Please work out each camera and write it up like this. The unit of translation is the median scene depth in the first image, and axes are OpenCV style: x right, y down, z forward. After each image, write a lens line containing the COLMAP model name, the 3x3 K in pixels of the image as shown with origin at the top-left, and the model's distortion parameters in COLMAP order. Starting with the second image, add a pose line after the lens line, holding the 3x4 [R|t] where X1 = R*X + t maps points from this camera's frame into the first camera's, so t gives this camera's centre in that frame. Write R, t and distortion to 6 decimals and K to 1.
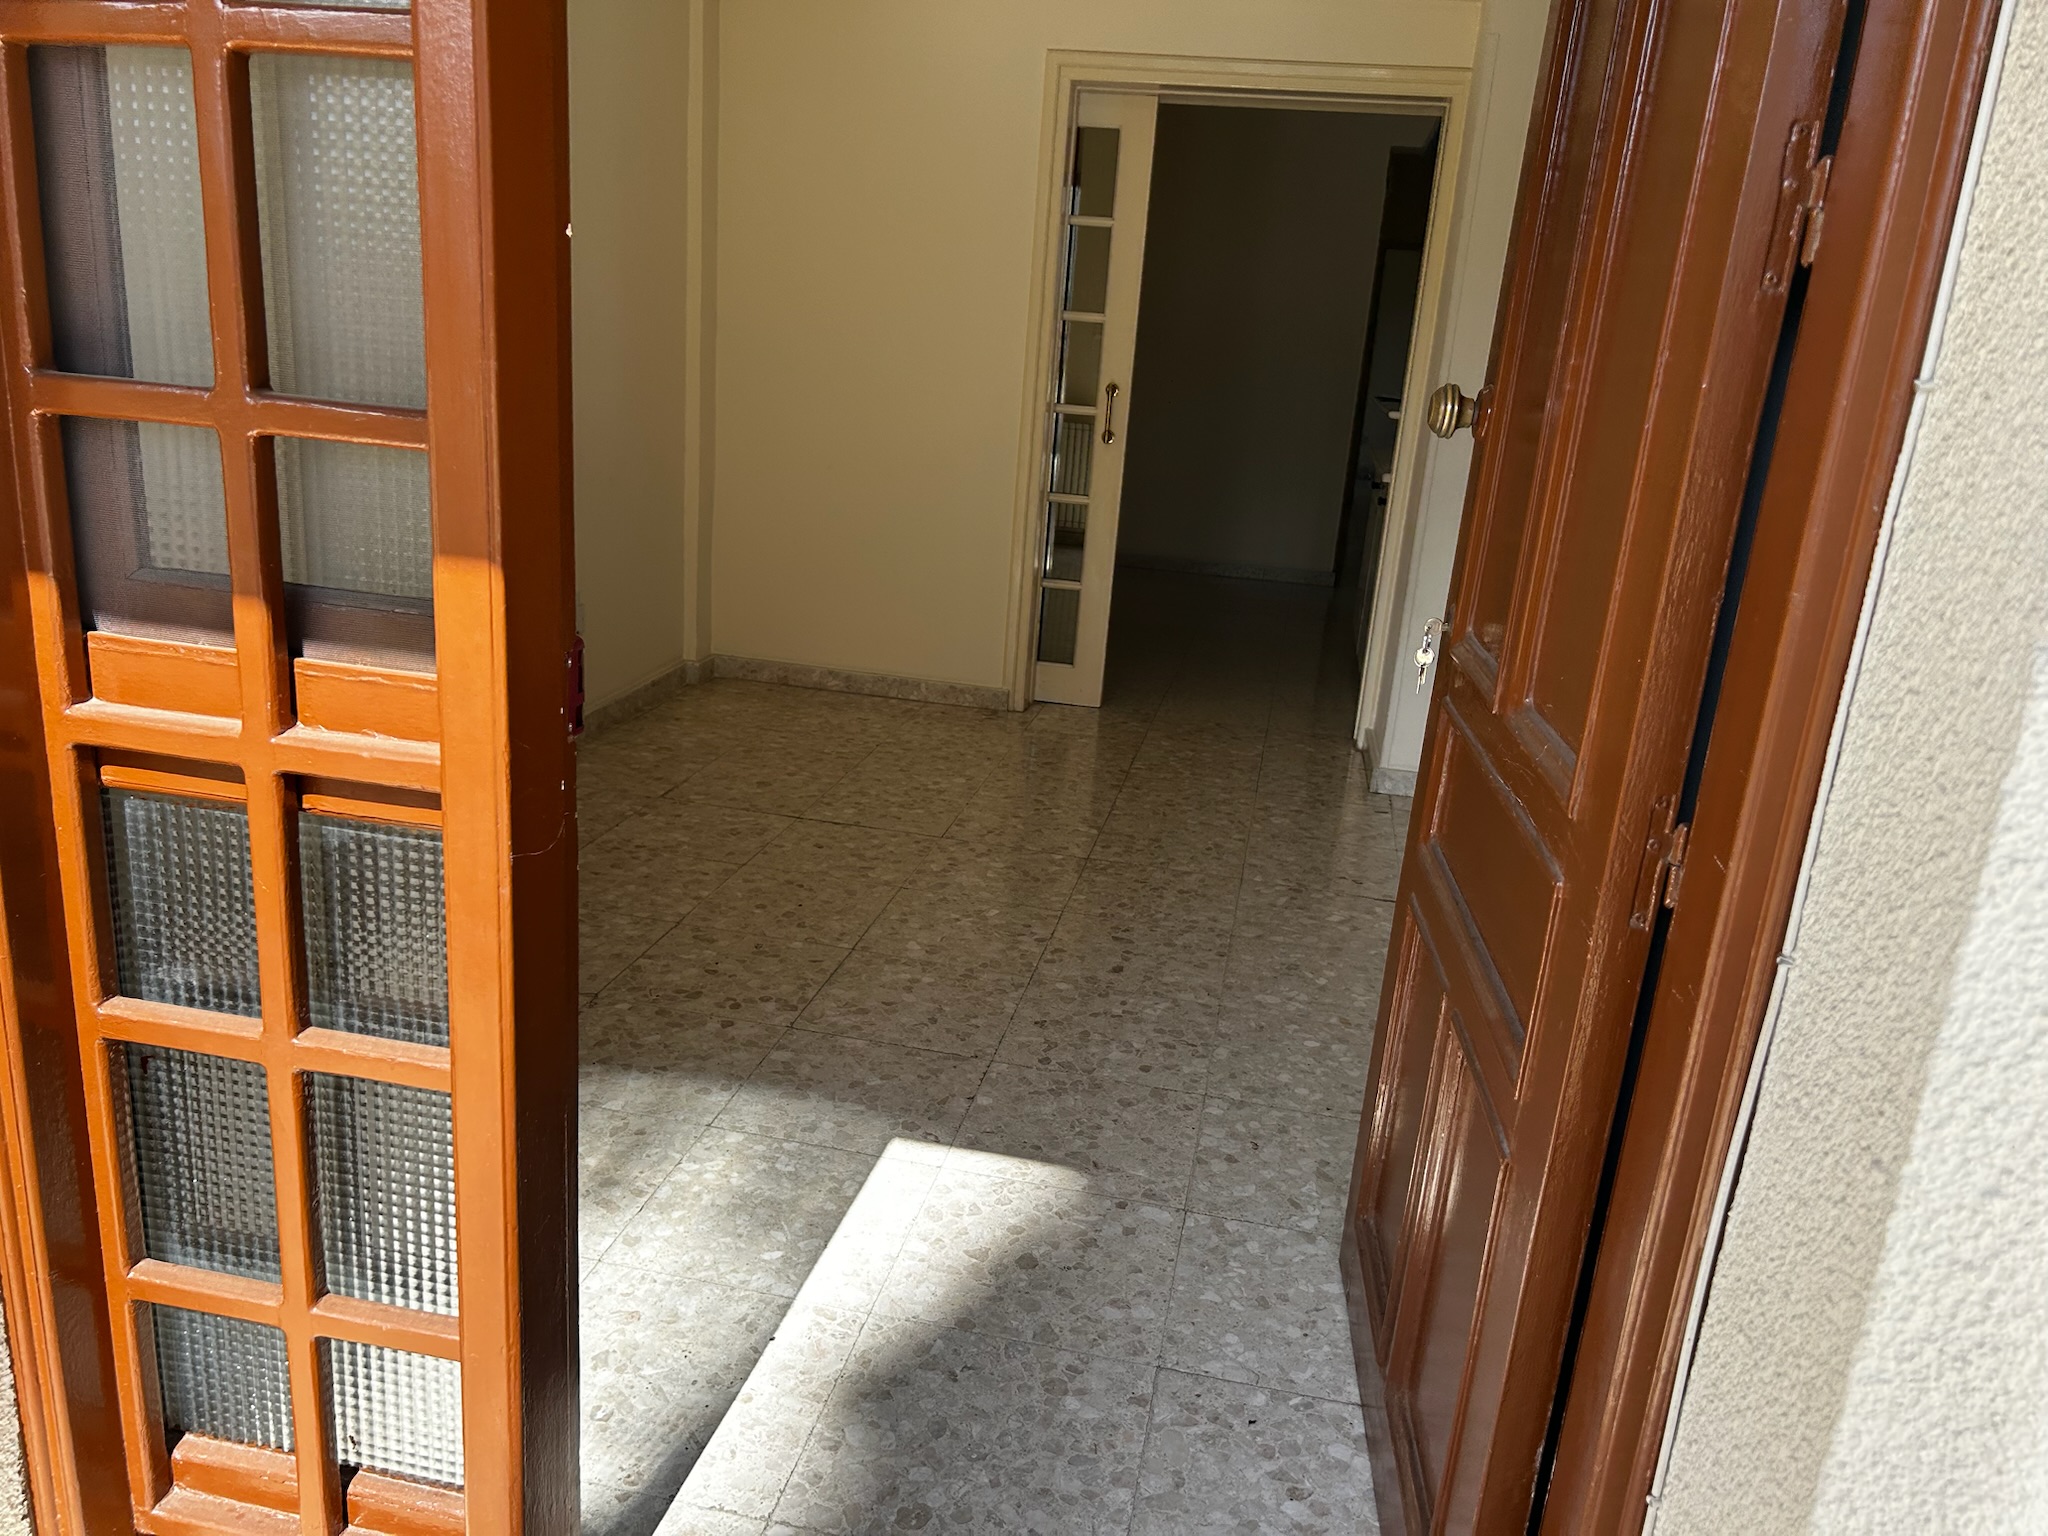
lens RADIAL K [[1538.5, 0, 1024.0], [0, 1538.5, 768.0], [0, 0, 1]] dist [0.027549, -0.060036]
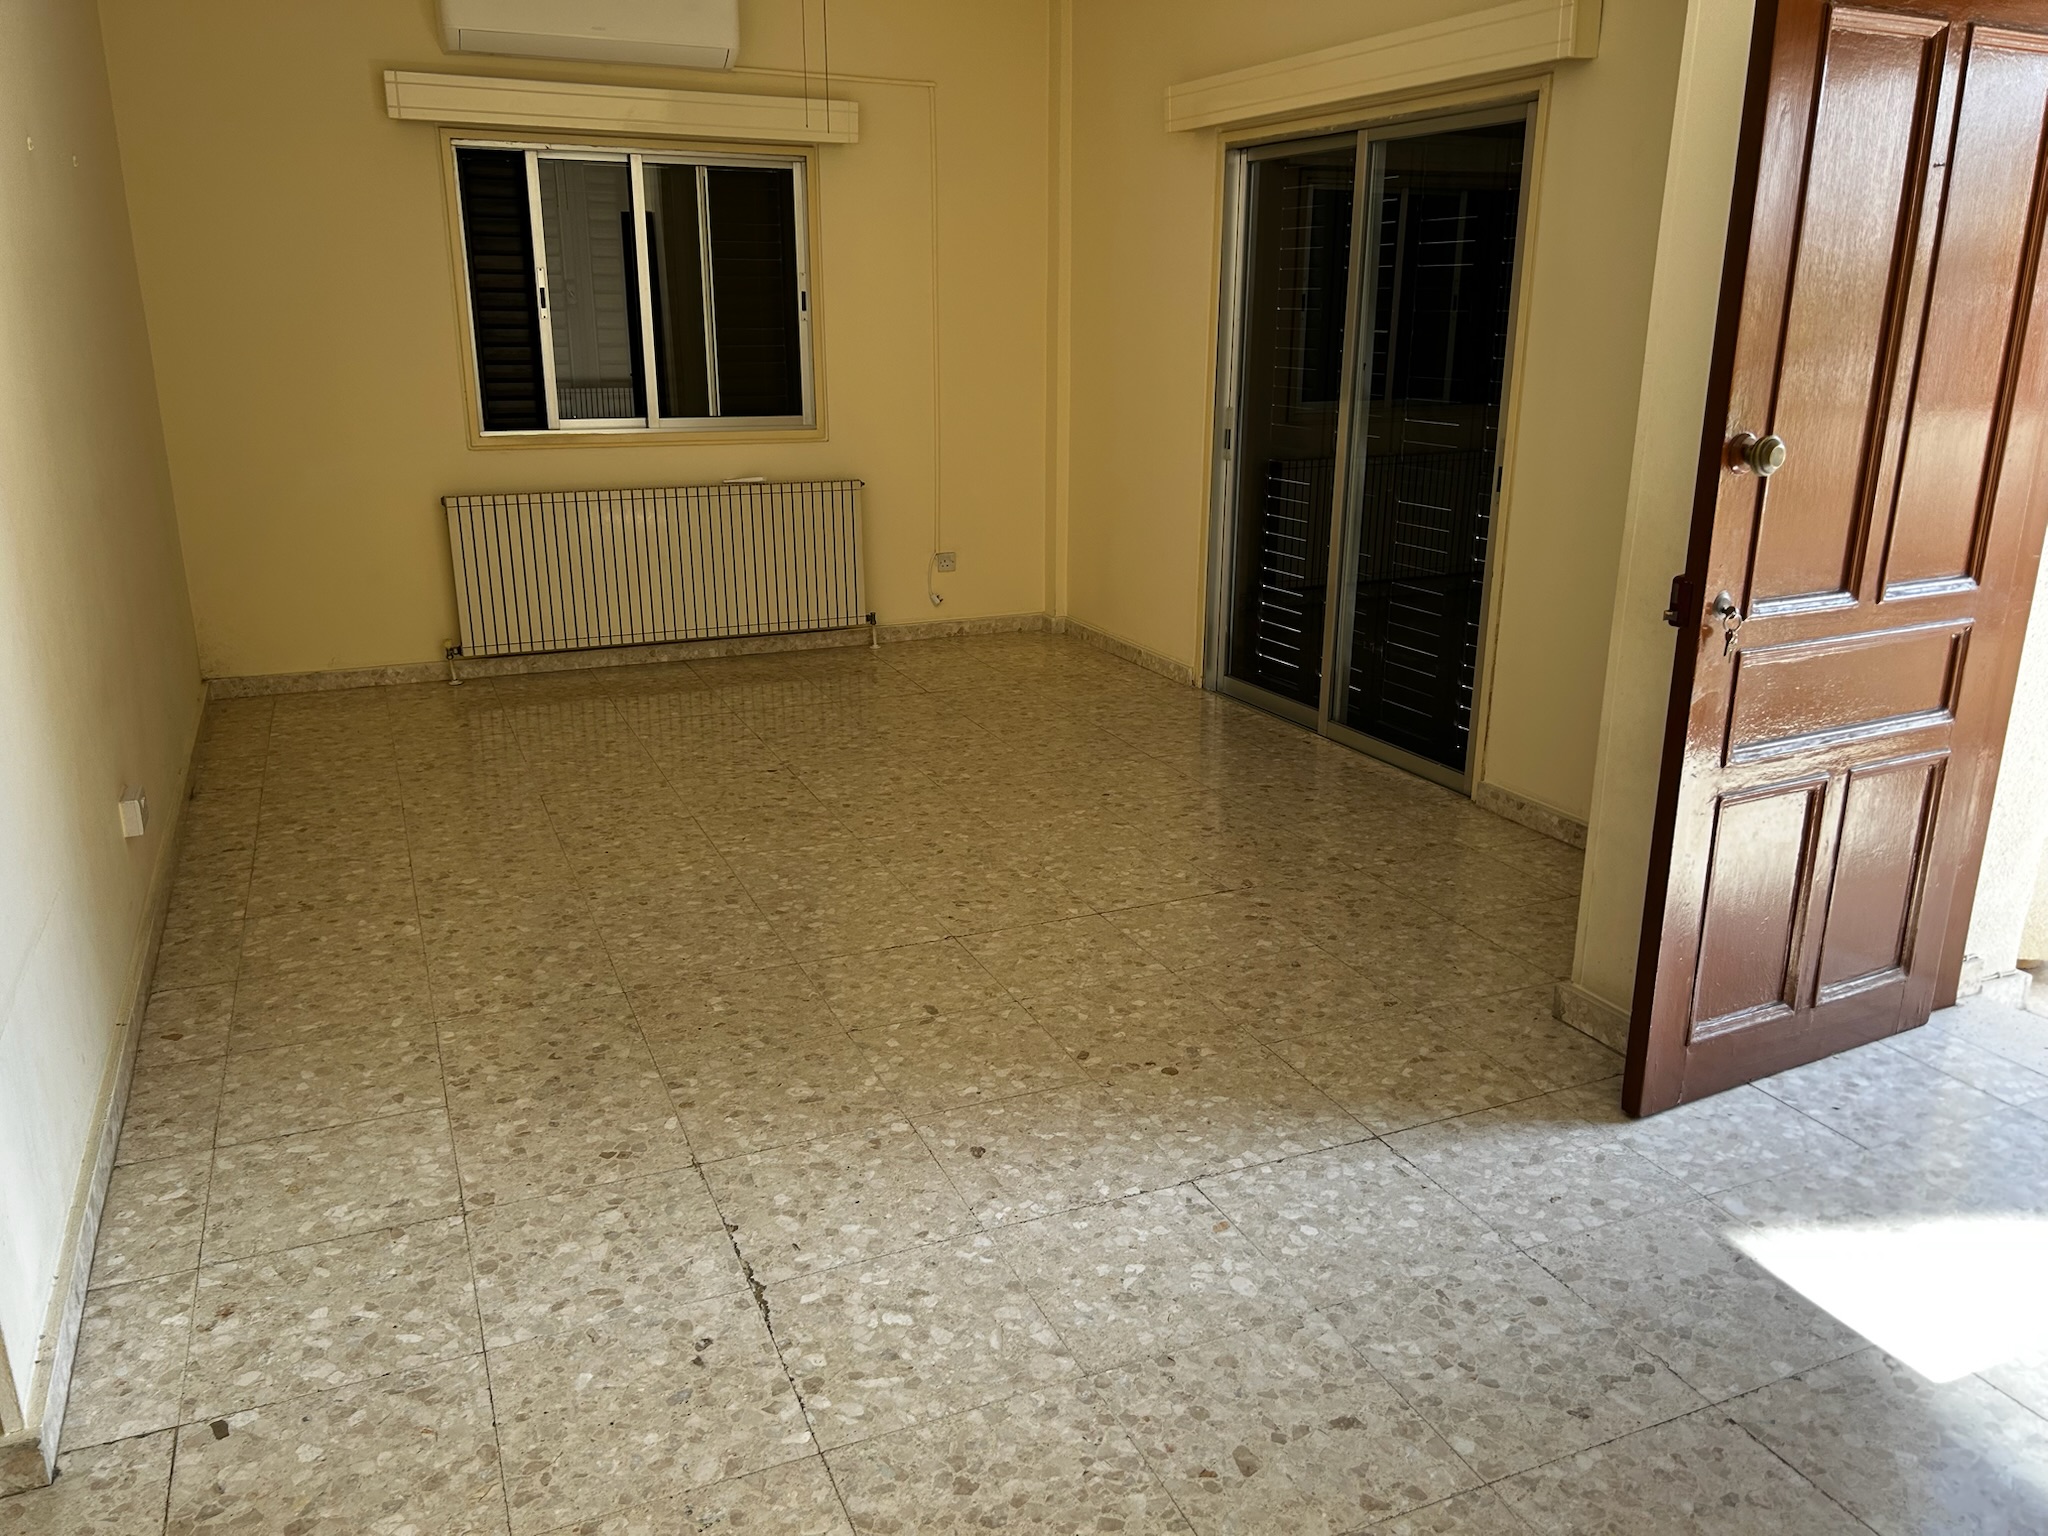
lens RADIAL K [[1538.5, 0, 1024.0], [0, 1538.5, 768.0], [0, 0, 1]] dist [0.027549, -0.060036]
pose [[-0.555264, -0.305924, 0.773364, -0.301754], [0.204955, 0.850875, 0.483741, -0.475729], [-0.806024, 0.427109, -0.409759, 1.362943]]
